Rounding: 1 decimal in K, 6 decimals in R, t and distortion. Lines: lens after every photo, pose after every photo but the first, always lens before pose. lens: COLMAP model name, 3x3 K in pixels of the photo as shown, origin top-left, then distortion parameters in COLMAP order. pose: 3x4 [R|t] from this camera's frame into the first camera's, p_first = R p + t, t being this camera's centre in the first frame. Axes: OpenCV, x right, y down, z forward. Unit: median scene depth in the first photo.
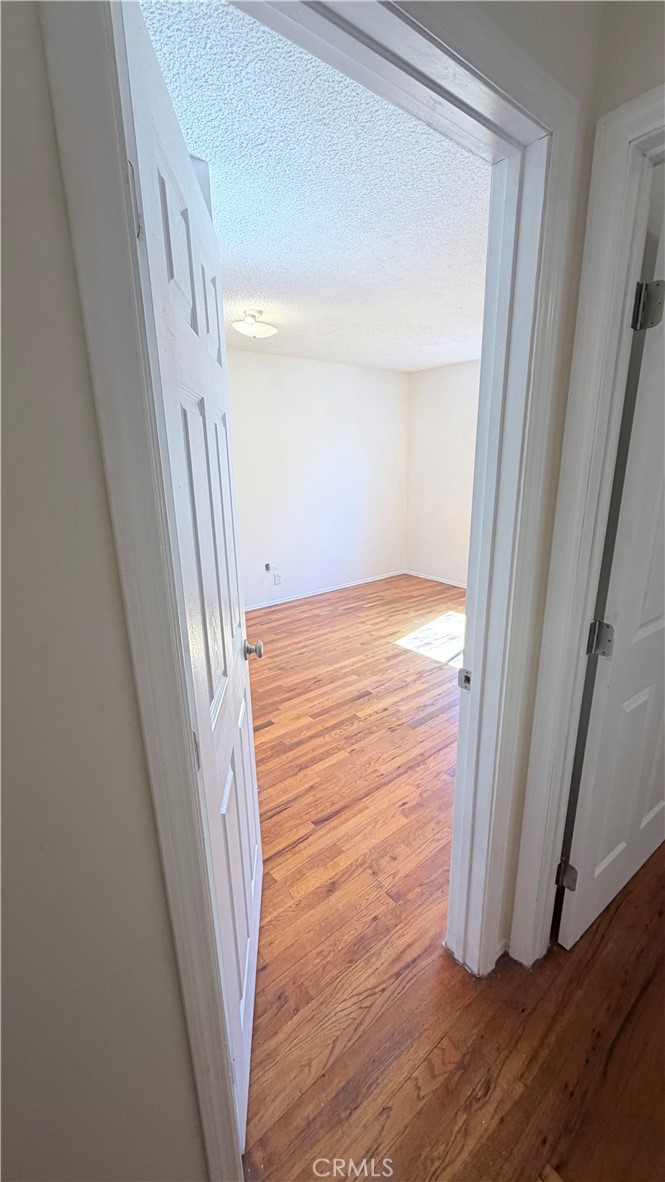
lens RADIAL K [[467.9, 0, 332.5], [0, 467.9, 591.0], [0, 0, 1]] dist [-0.000911, 0.000169]
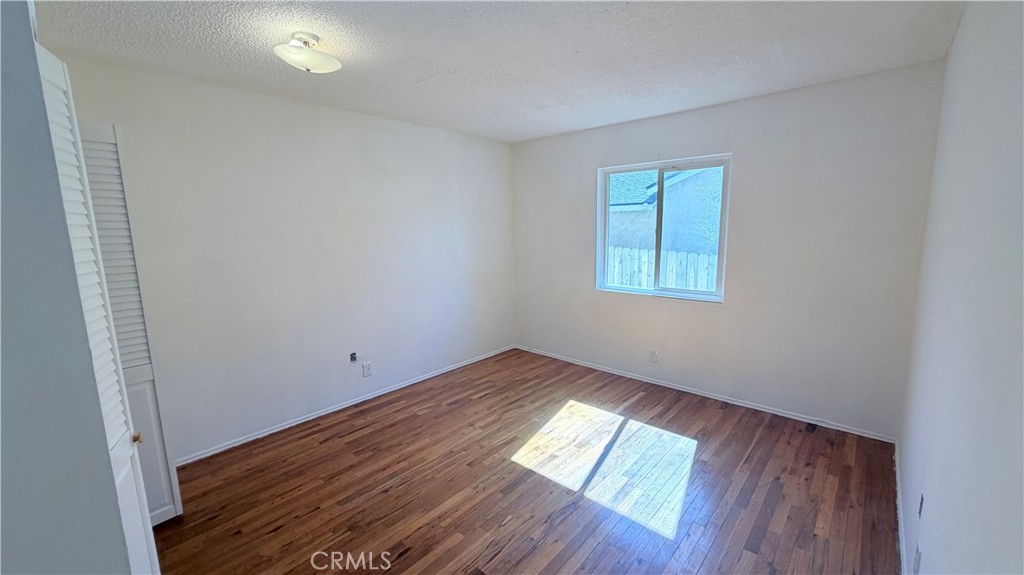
lens RADIAL K [[405.3, 0, 509.3], [0, 405.3, 288.2], [0, 0, 1]] dist [-0.000911, 0.000169]
pose [[0.987764, -0.021976, 0.154402, 0.027090], [0.041318, 0.991521, -0.123202, -0.078623], [-0.150385, 0.128074, 0.980297, 0.261561]]
